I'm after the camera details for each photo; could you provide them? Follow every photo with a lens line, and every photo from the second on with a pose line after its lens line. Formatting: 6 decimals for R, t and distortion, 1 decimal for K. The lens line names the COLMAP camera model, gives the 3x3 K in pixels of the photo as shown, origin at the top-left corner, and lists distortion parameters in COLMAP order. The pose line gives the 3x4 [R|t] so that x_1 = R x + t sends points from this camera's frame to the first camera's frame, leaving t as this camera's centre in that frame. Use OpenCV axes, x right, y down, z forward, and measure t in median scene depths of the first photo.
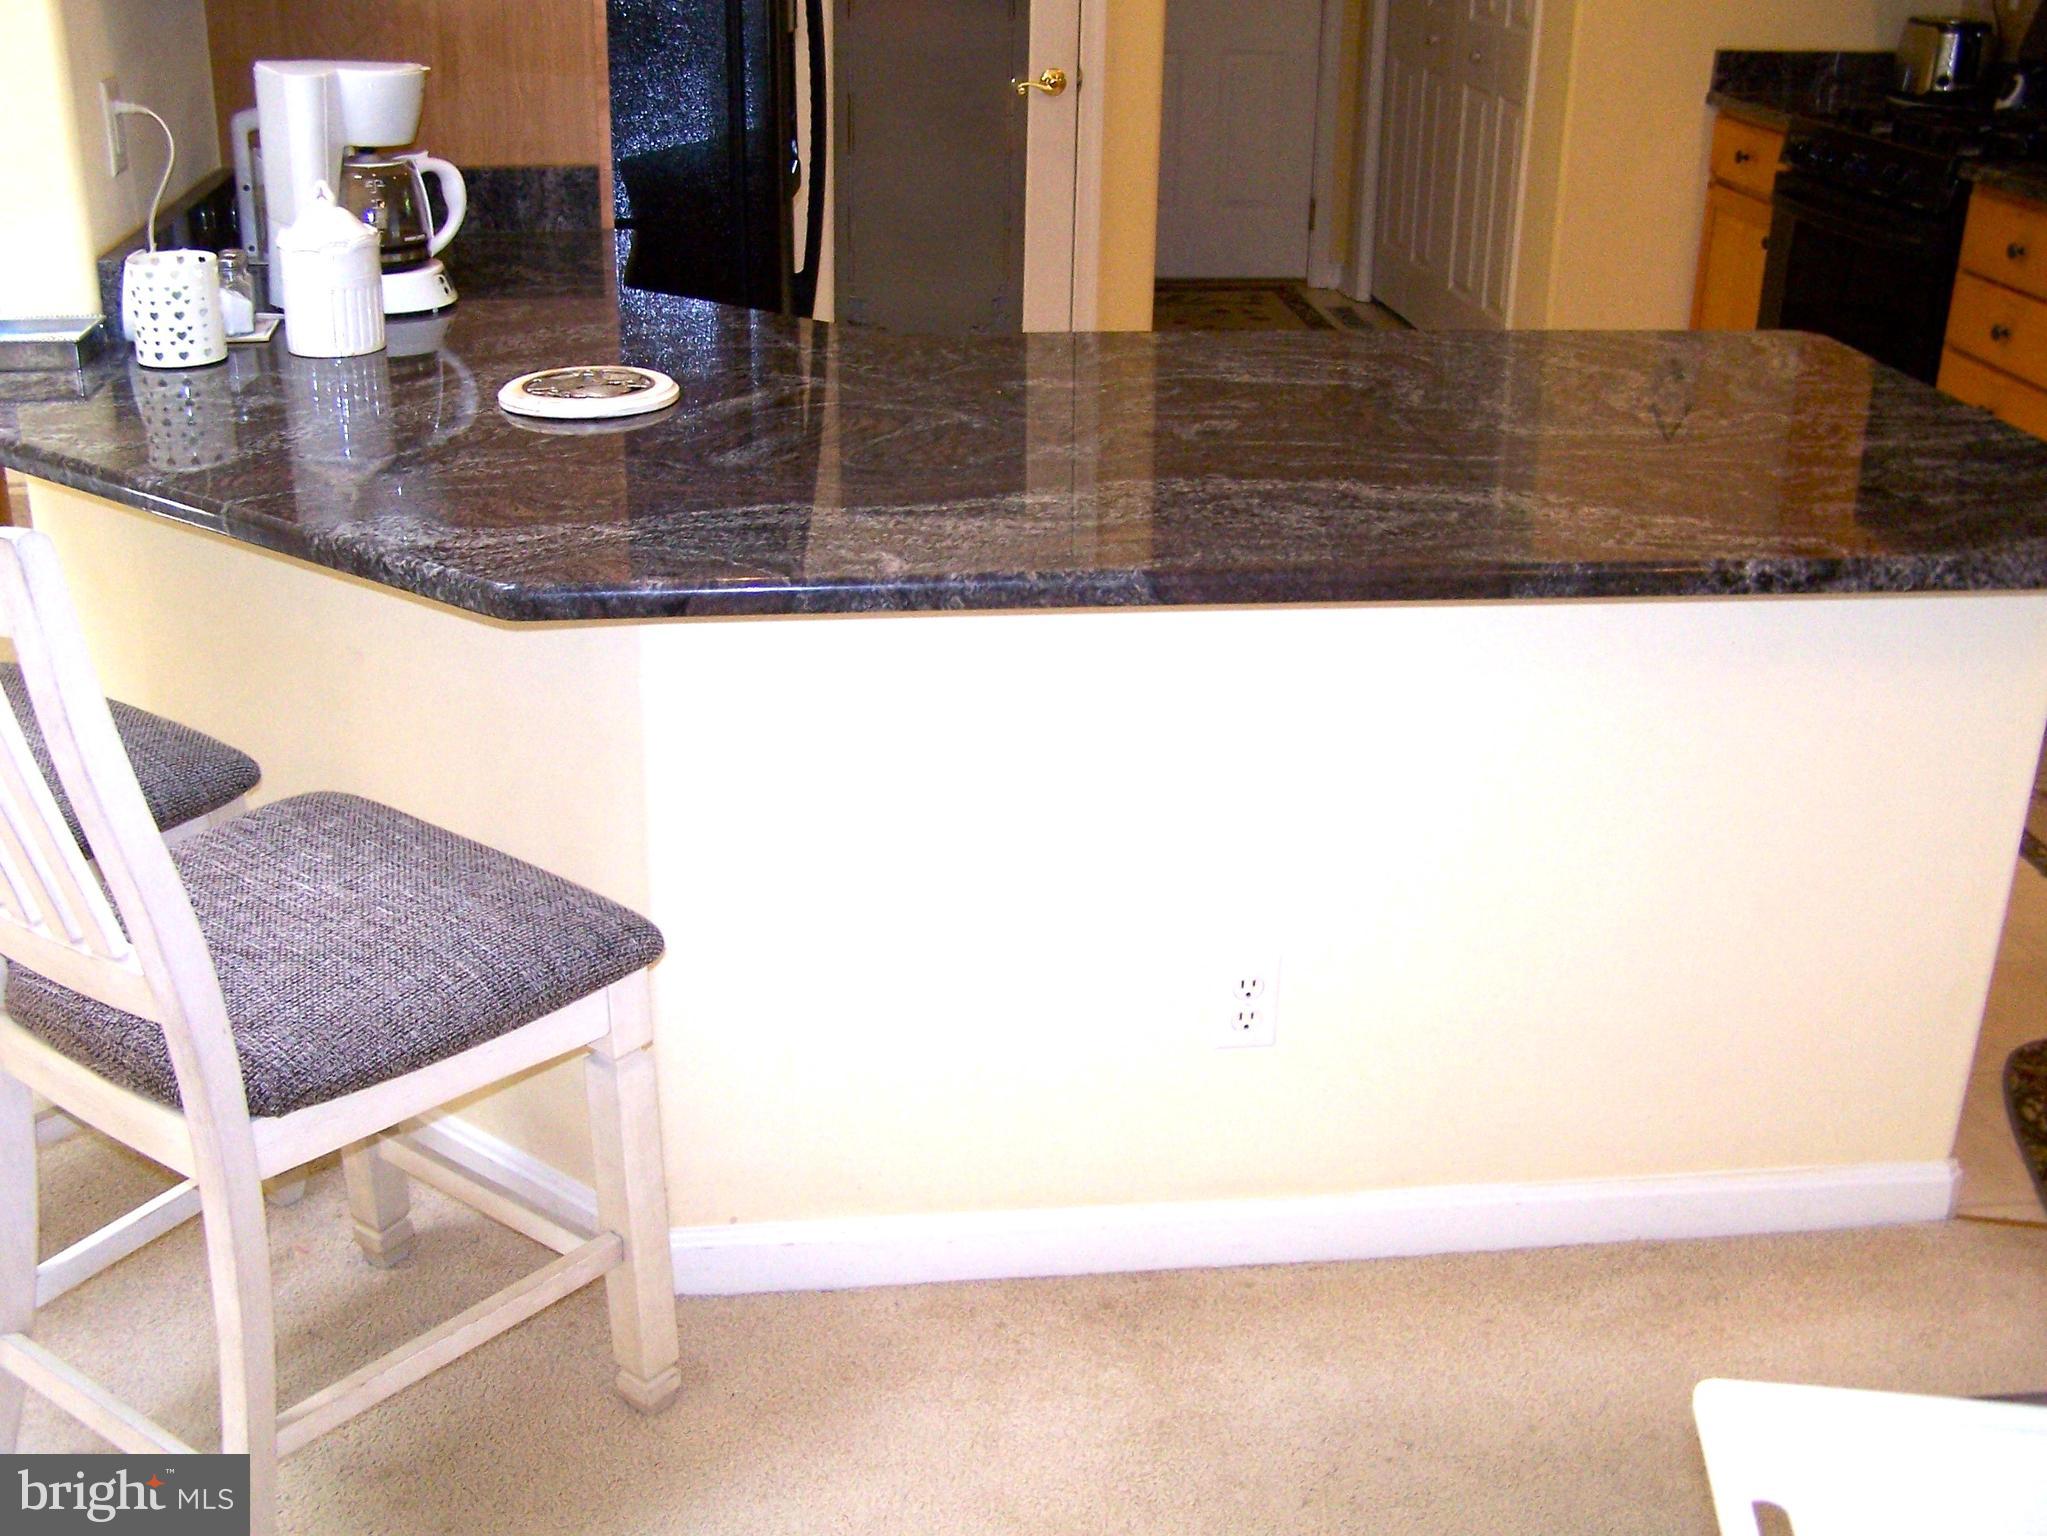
lens RADIAL K [[2373.5, 0, 1026.0], [0, 2373.5, 780.7], [0, 0, 1]] dist [-0.197146, 0.478771]
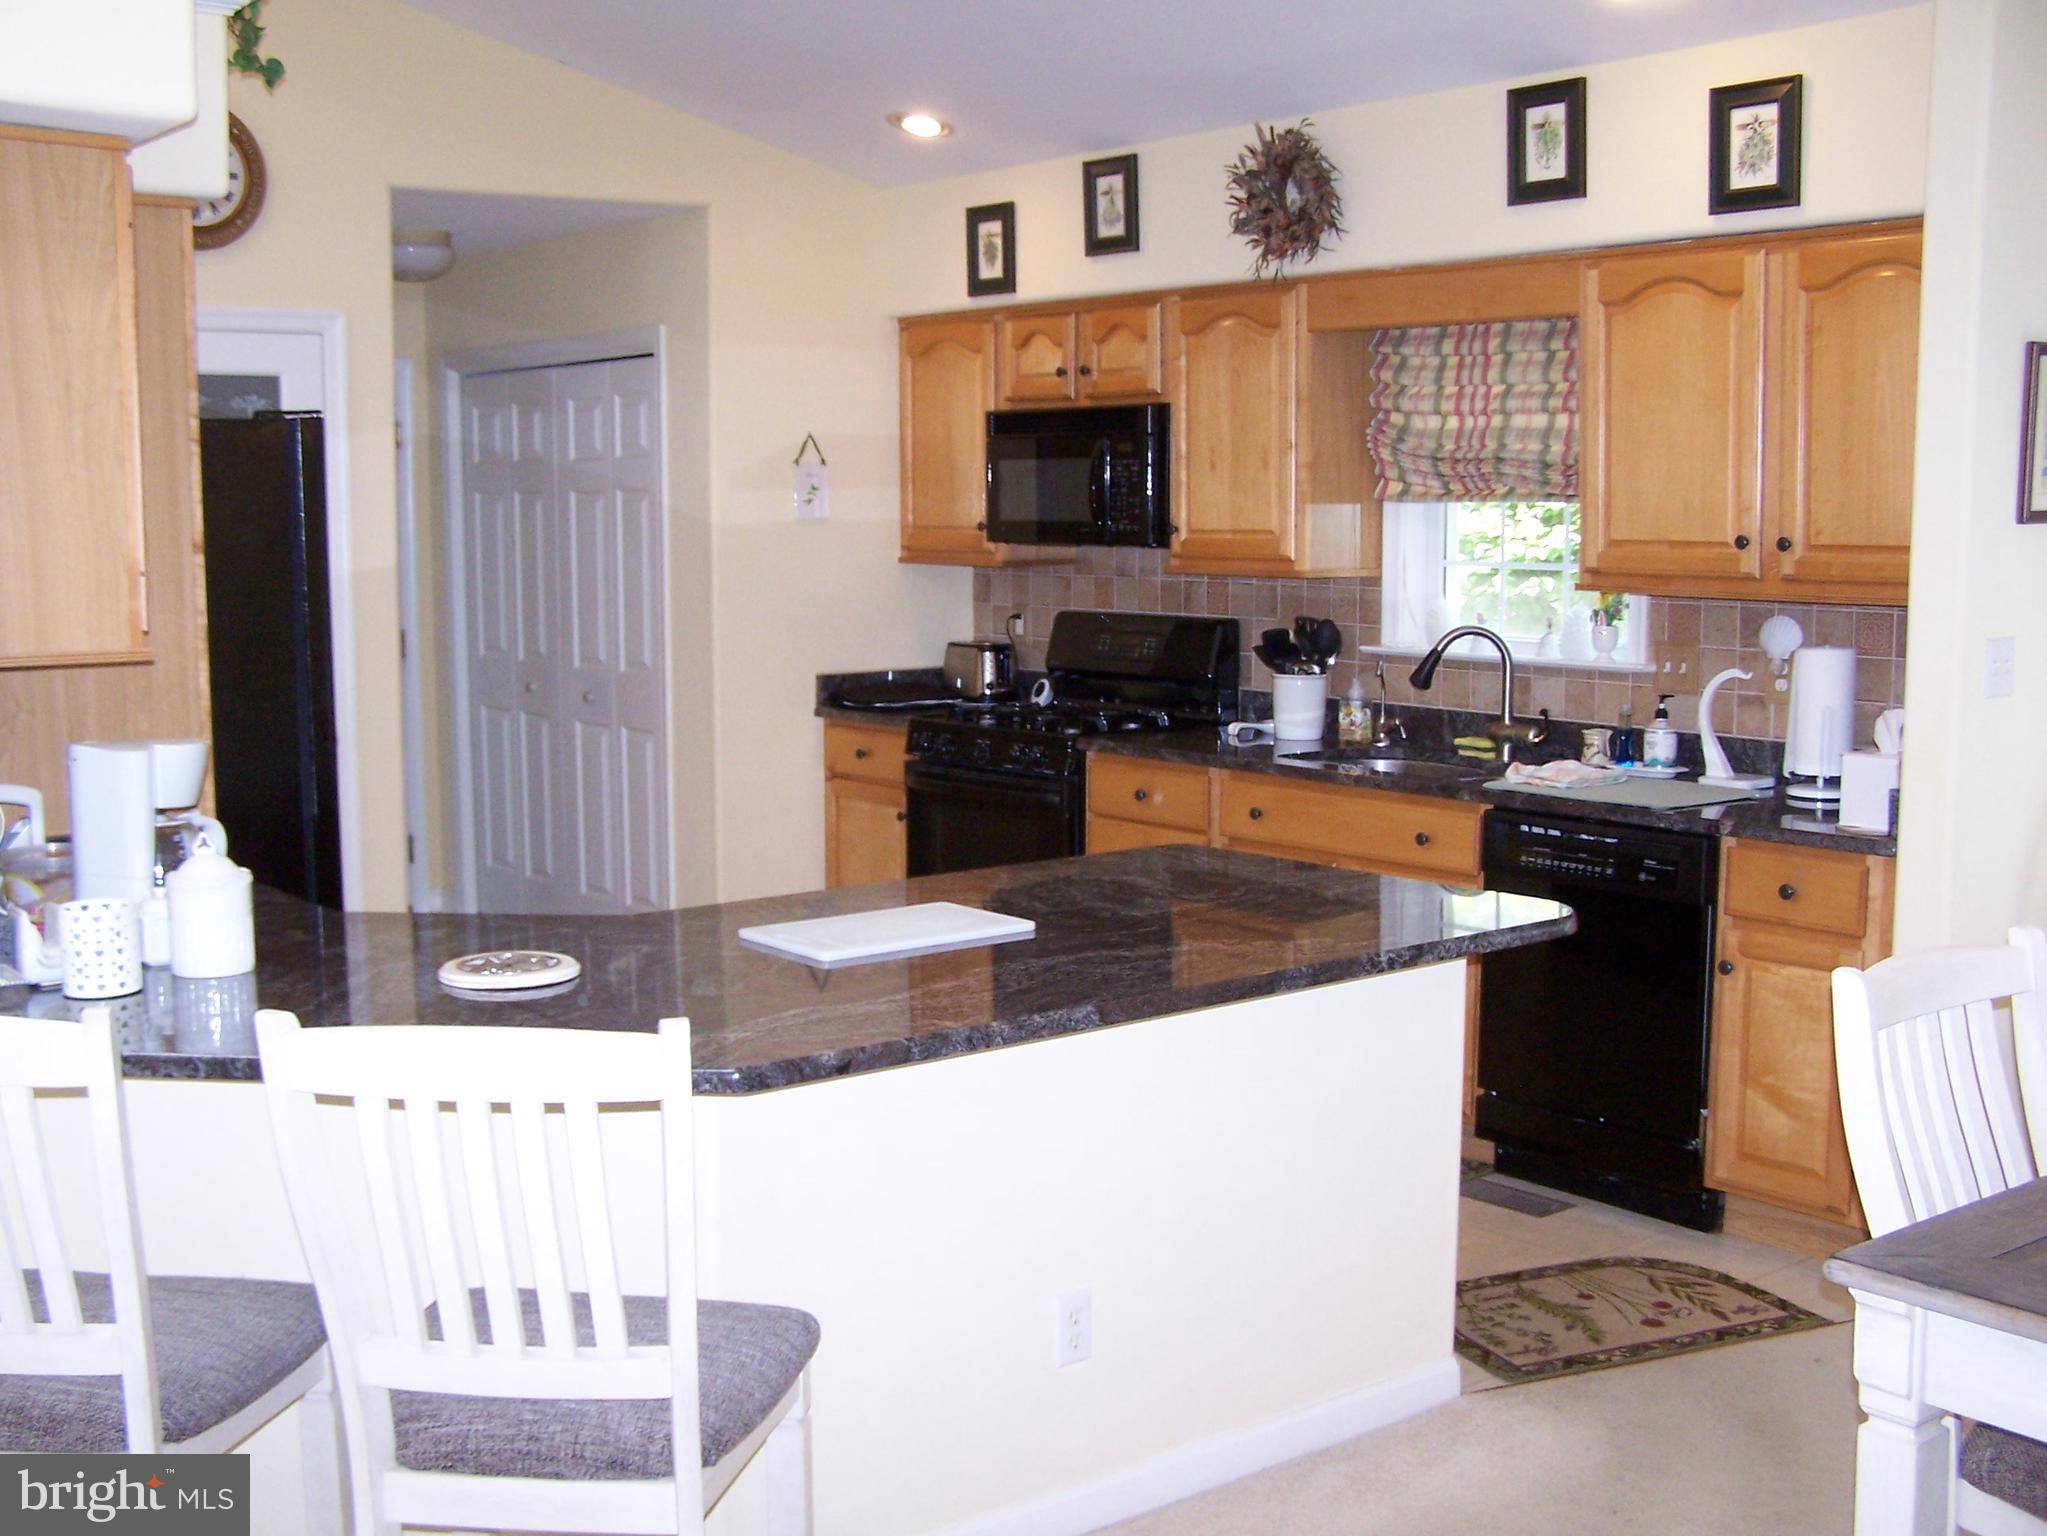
lens RADIAL K [[2373.5, 0, 1026.0], [0, 2373.5, 780.7], [0, 0, 1]] dist [-0.197146, 0.478771]
pose [[0.853622, -0.083607, 0.514139, -0.279586], [0.216948, 0.954416, -0.204996, 0.028680], [-0.473563, 0.286531, 0.832849, -0.108531]]
